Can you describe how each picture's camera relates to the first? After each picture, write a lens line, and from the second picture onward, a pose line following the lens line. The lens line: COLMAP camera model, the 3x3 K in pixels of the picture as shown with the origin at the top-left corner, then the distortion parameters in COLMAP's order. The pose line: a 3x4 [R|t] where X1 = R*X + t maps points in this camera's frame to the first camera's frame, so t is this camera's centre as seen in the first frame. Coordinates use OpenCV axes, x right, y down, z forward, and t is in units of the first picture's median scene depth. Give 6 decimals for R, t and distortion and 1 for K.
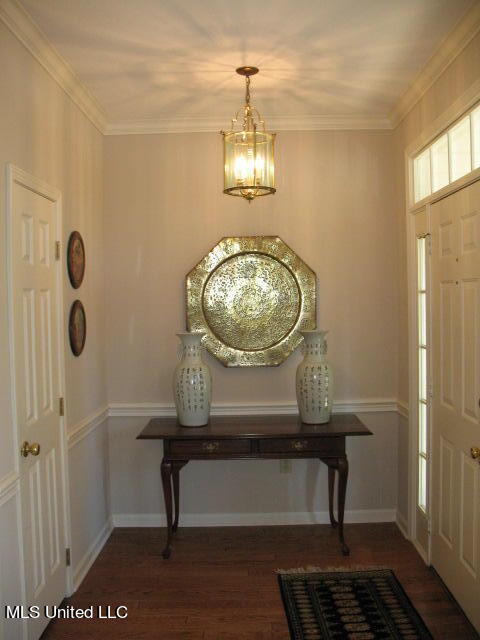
lens RADIAL K [[662.7, 0, 240.0], [0, 662.7, 320.0], [0, 0, 1]] dist [-0.187317, 0.222111]
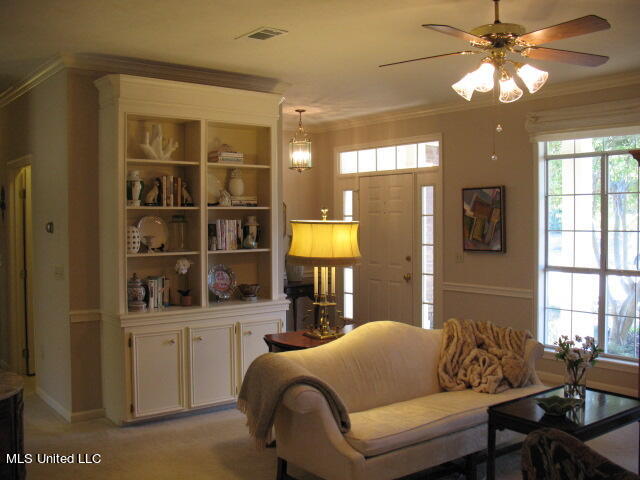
lens RADIAL K [[662.7, 0, 315.0], [0, 662.7, 235.8], [0, 0, 1]] dist [-0.187317, 0.222111]
pose [[0.787282, -0.008977, 0.616528, -1.282767], [0.015080, 0.999875, -0.004698, 0.034678], [-0.616409, 0.012996, 0.787319, -0.725604]]
